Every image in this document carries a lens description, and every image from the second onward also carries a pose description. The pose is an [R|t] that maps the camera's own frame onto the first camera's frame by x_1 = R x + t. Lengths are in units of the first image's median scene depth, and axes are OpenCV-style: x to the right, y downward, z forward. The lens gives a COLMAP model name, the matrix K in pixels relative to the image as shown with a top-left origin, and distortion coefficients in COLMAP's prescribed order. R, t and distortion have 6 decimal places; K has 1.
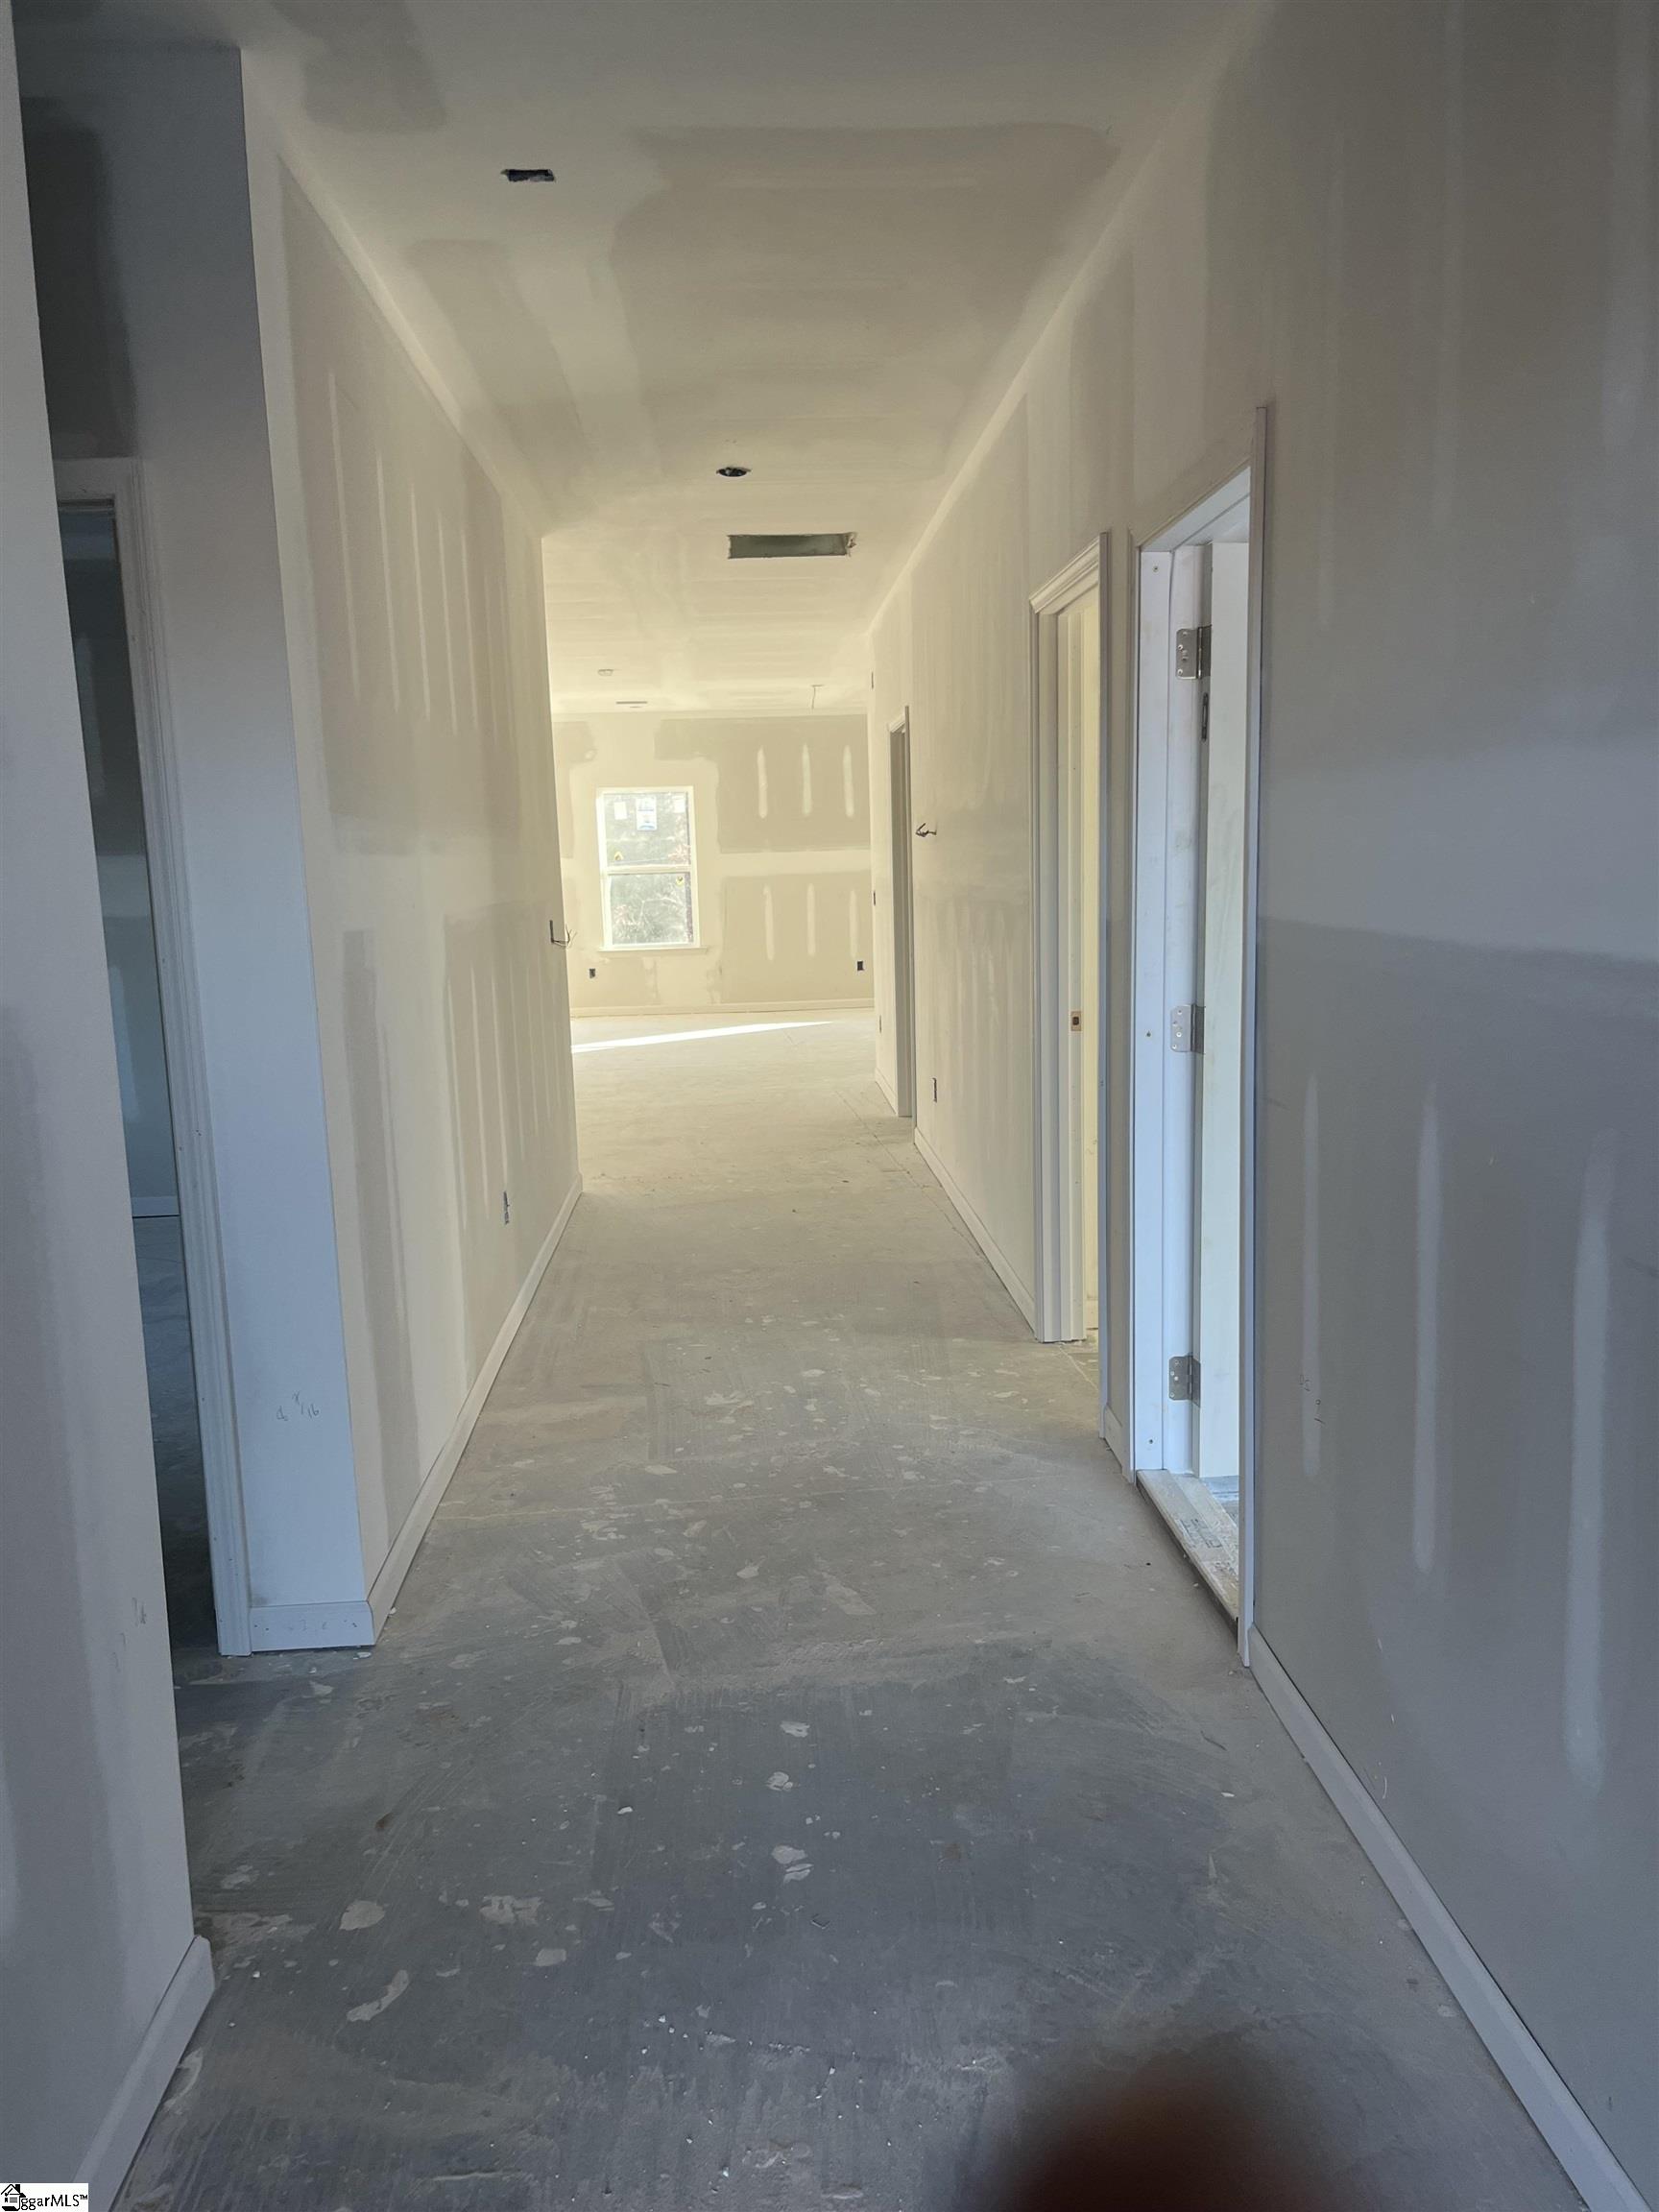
lens RADIAL K [[1665.6, 0, 840.9], [0, 1665.6, 1106.8], [0, 0, 1]] dist [0.062278, -0.084959]
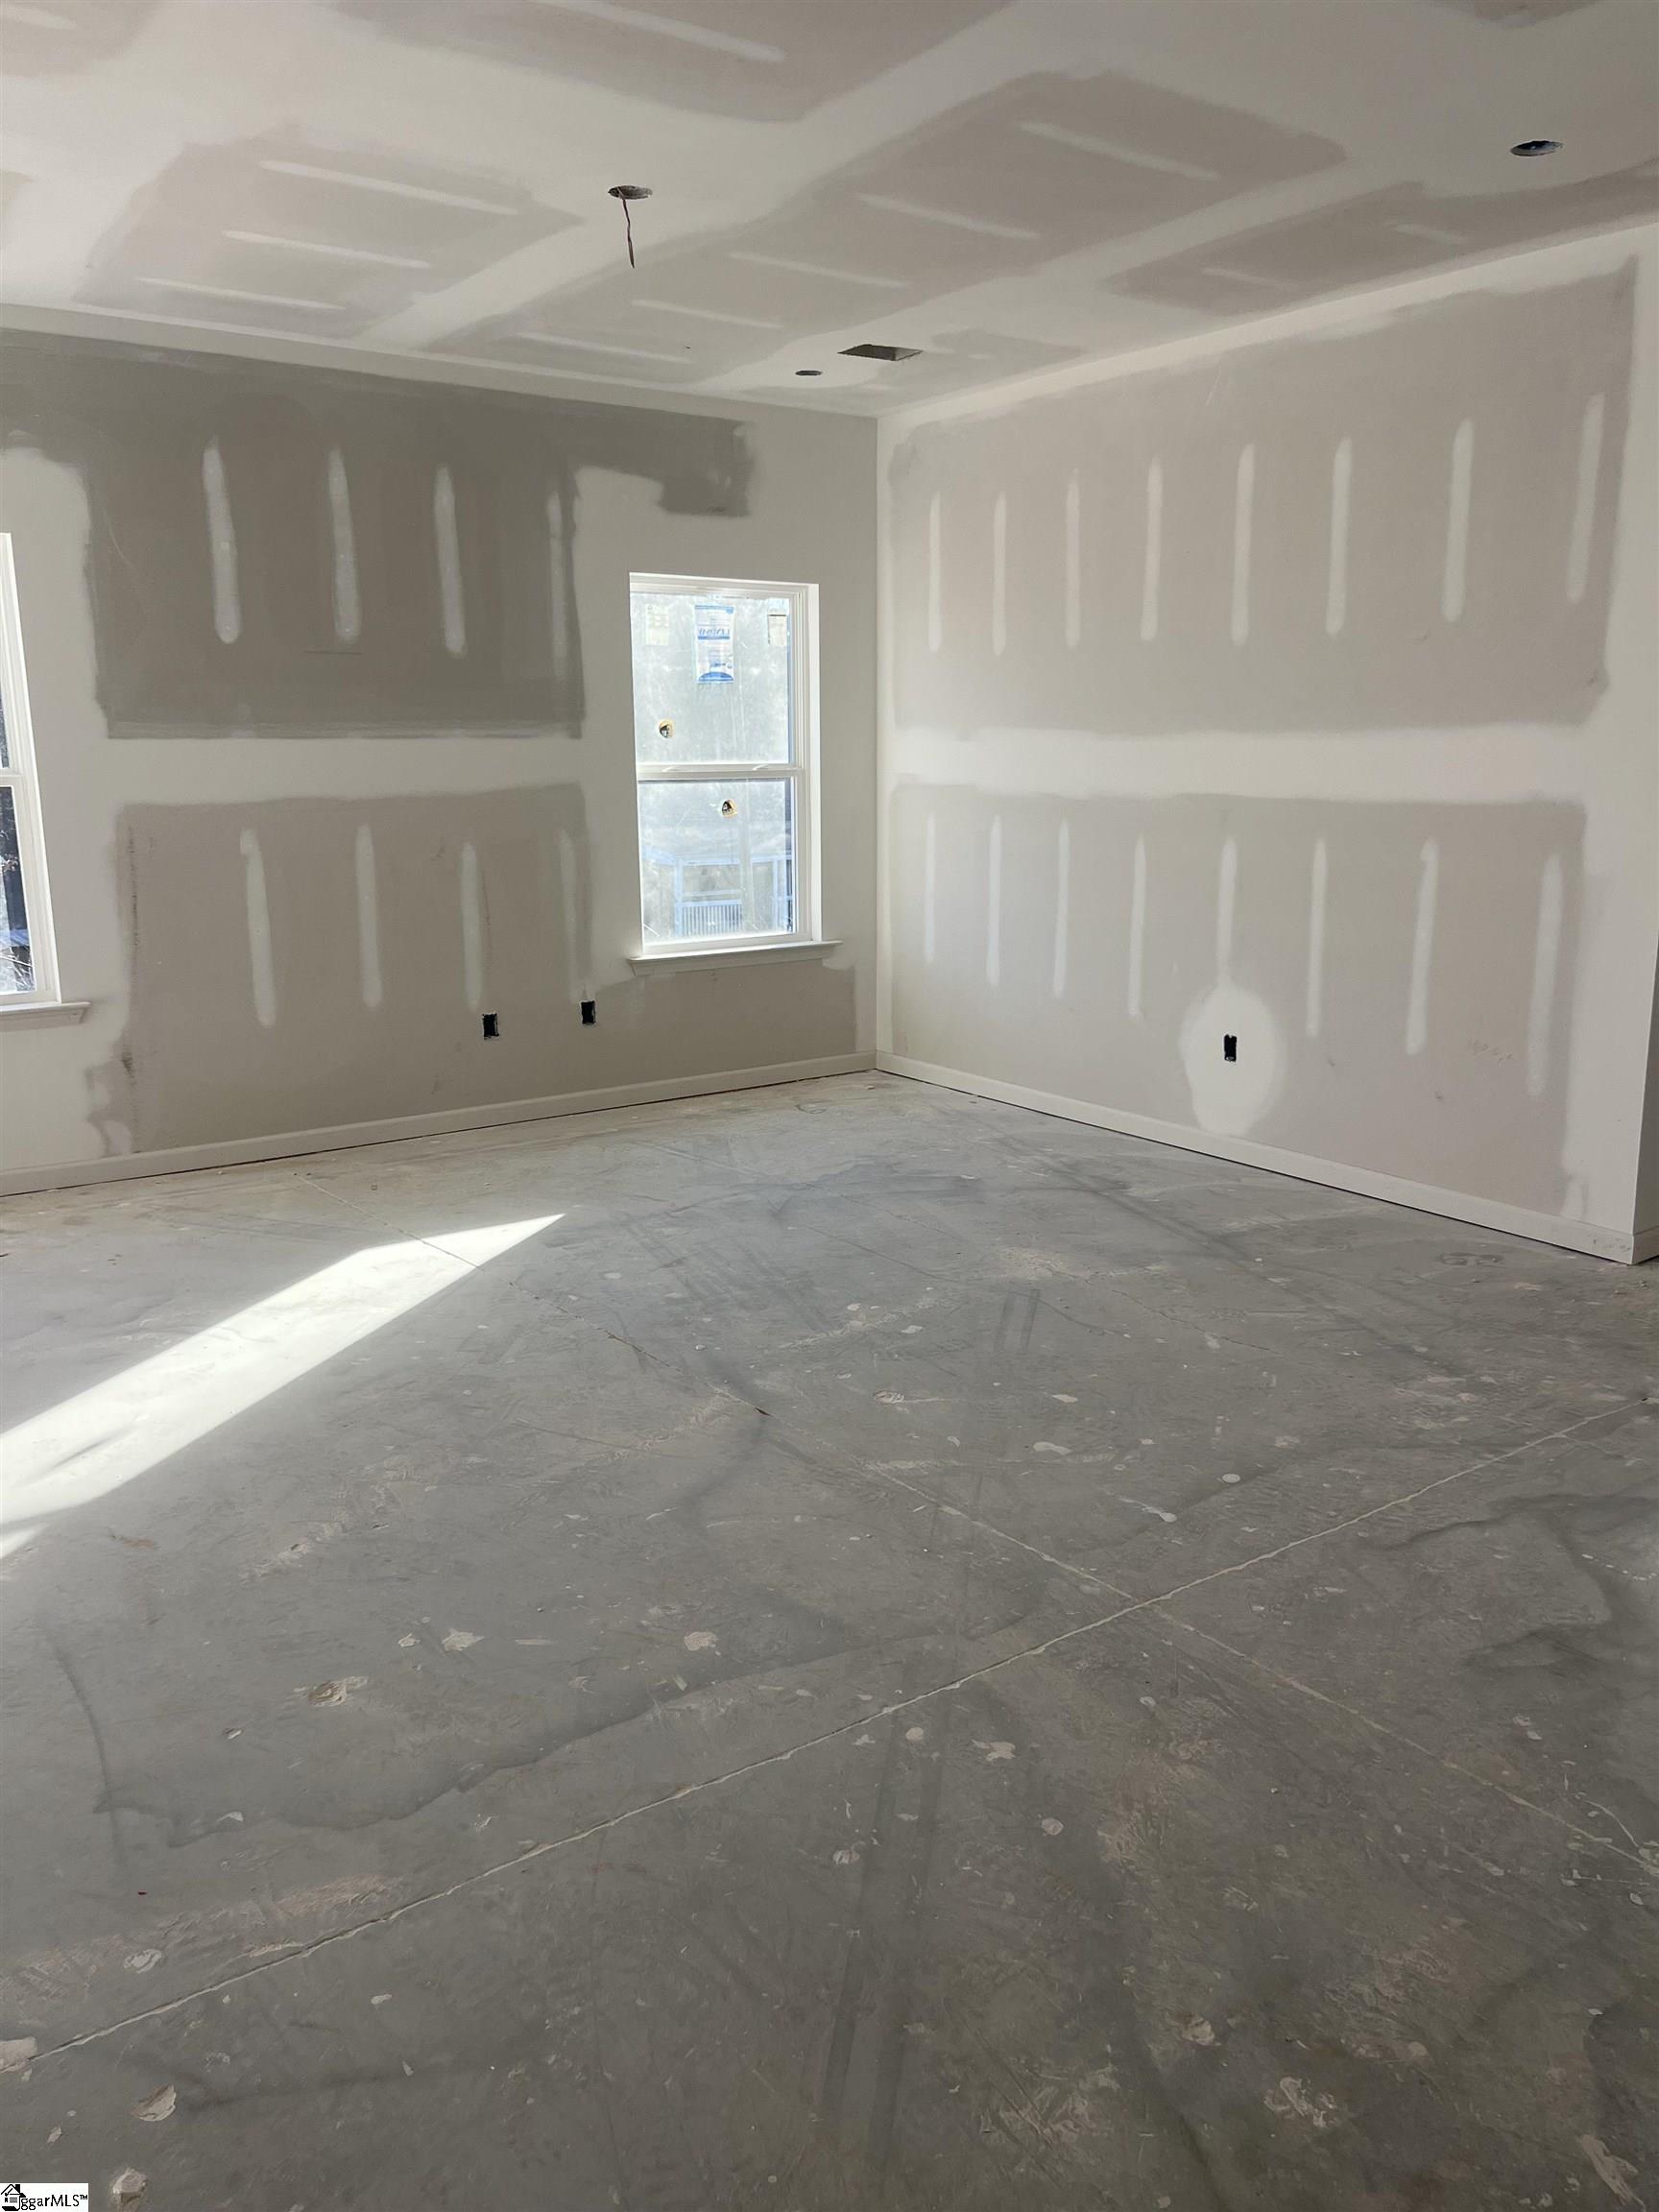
lens RADIAL K [[1665.6, 0, 840.9], [0, 1665.6, 1106.8], [0, 0, 1]] dist [0.062278, -0.084959]
pose [[0.838879, -0.091116, 0.536638, -0.140633], [0.062456, 0.995491, 0.071392, -0.090181], [-0.540724, -0.026373, 0.840787, 0.617287]]
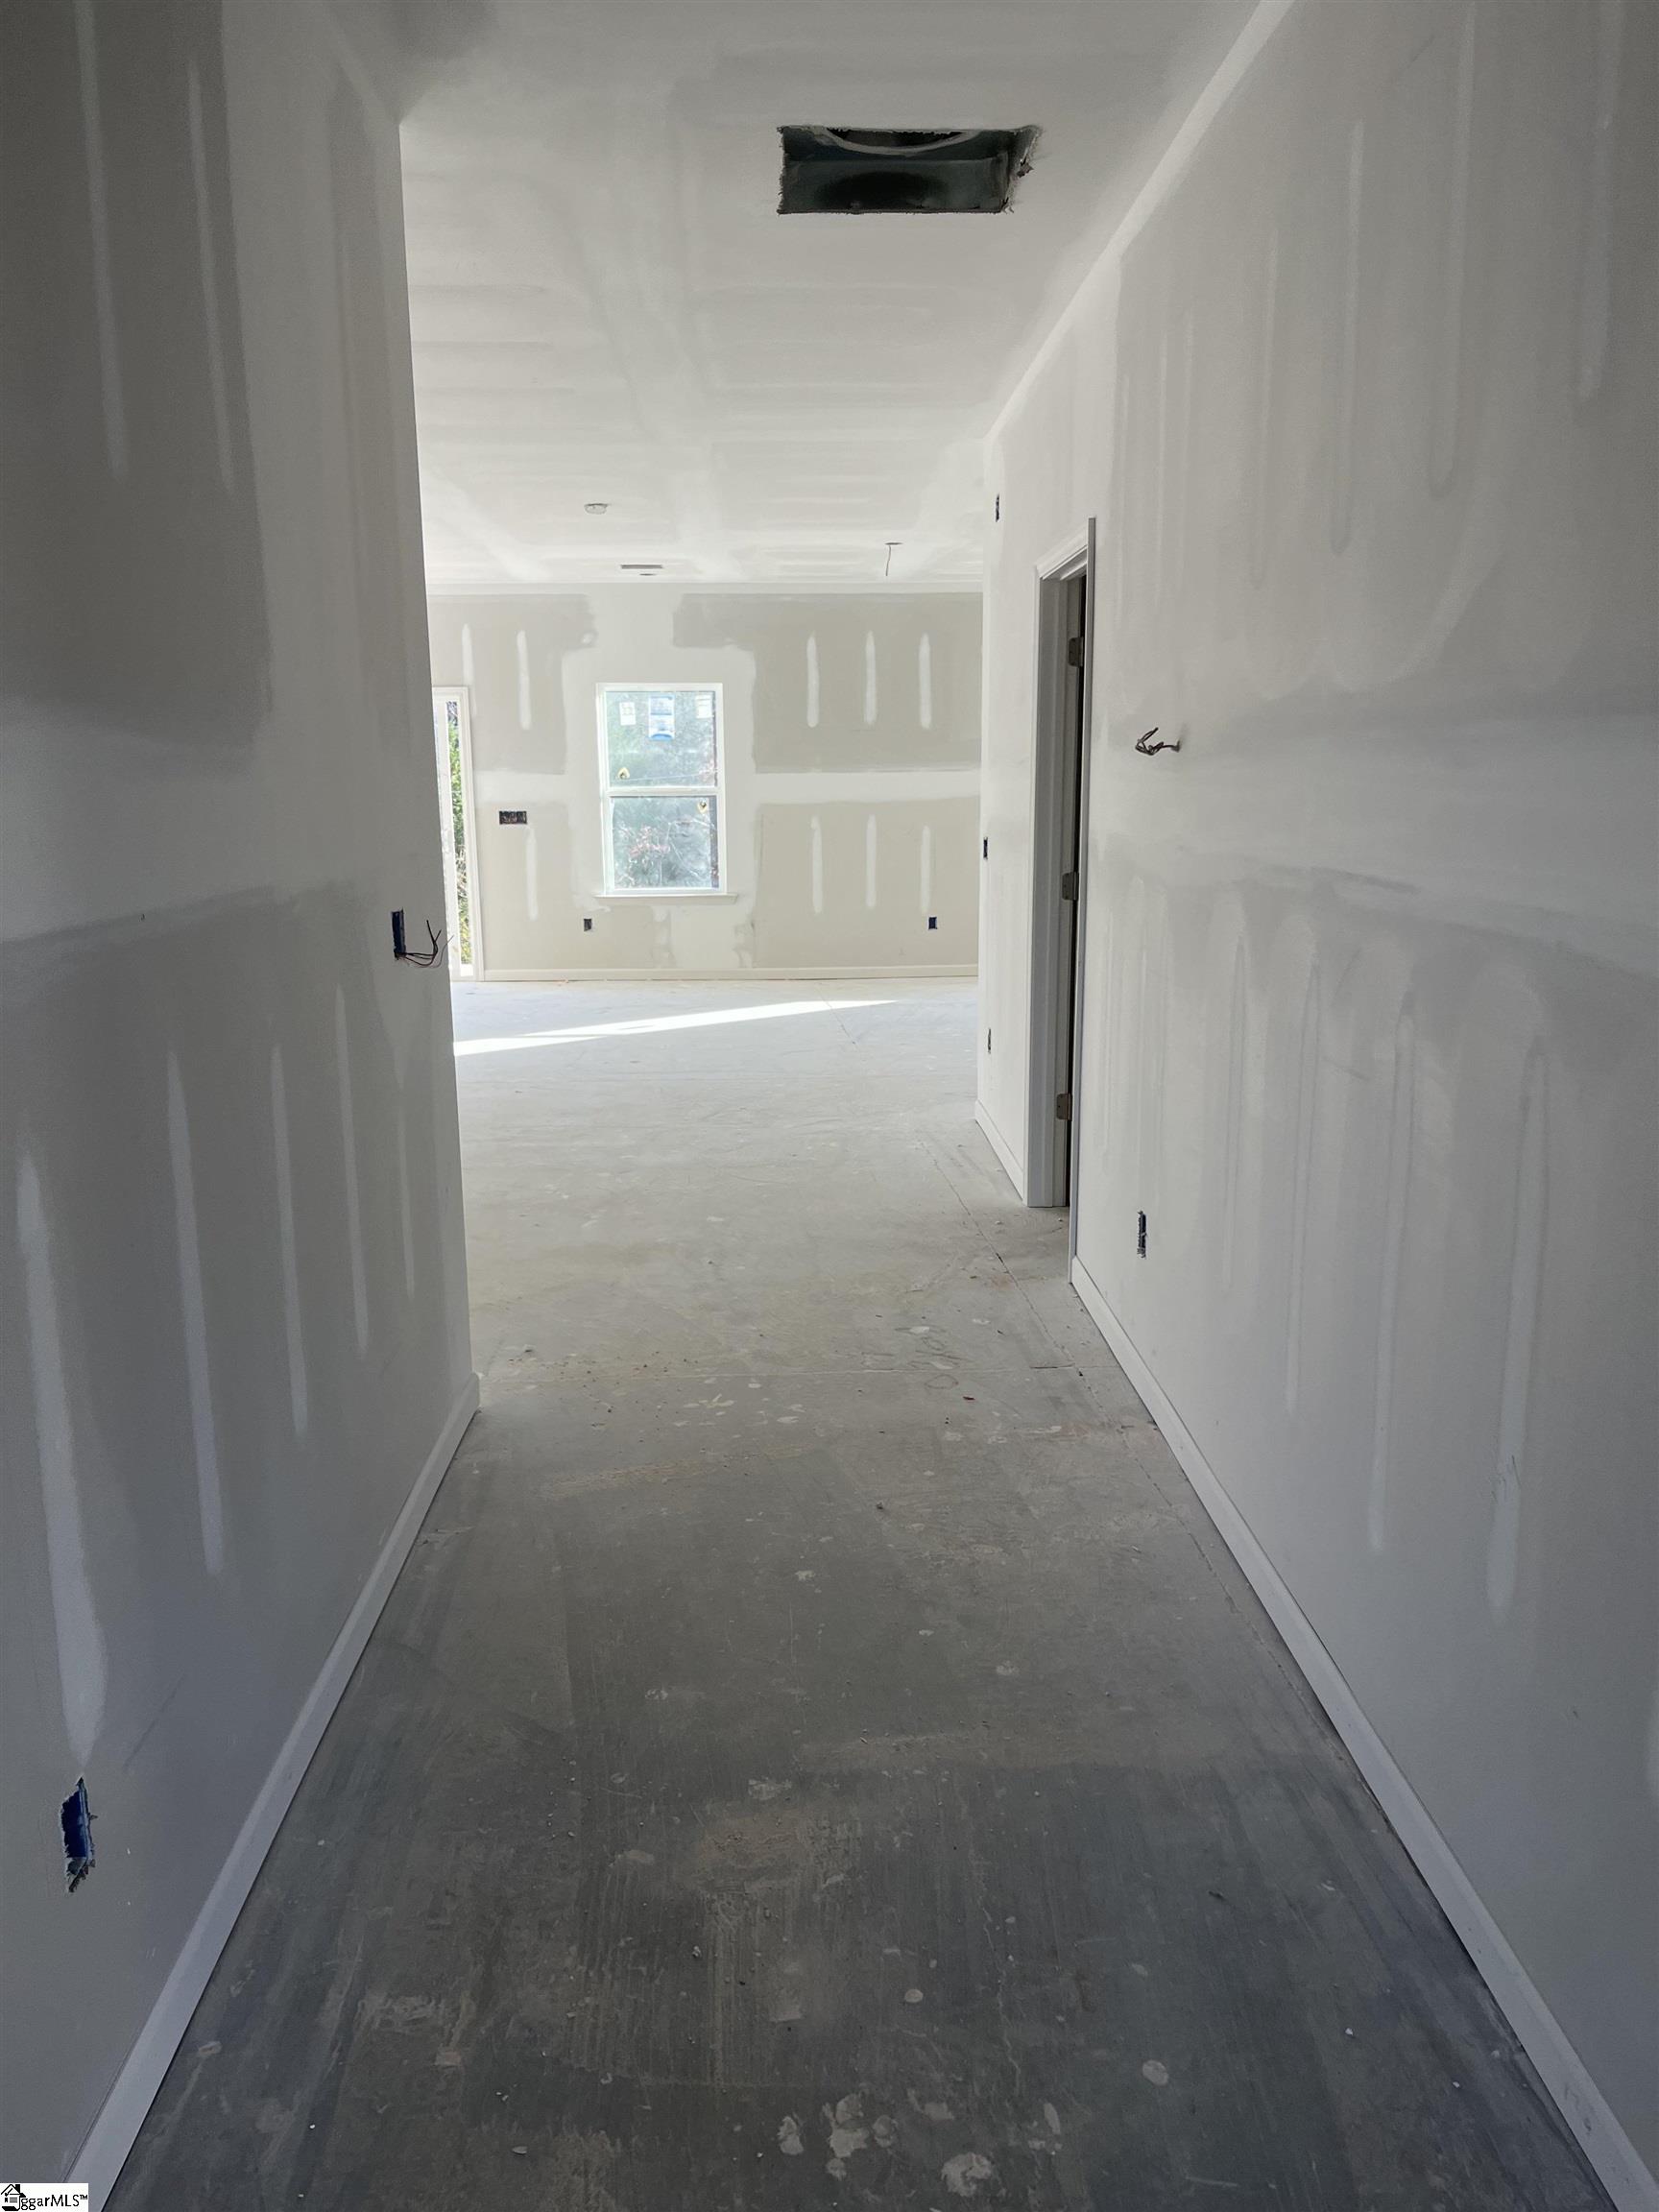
lens RADIAL K [[1665.6, 0, 840.9], [0, 1665.6, 1106.8], [0, 0, 1]] dist [0.062278, -0.084959]
pose [[0.999502, 0.025686, -0.018340, -0.014964], [-0.024791, 0.998566, 0.047454, -0.035556], [0.019533, -0.046976, 0.998705, 0.224725]]
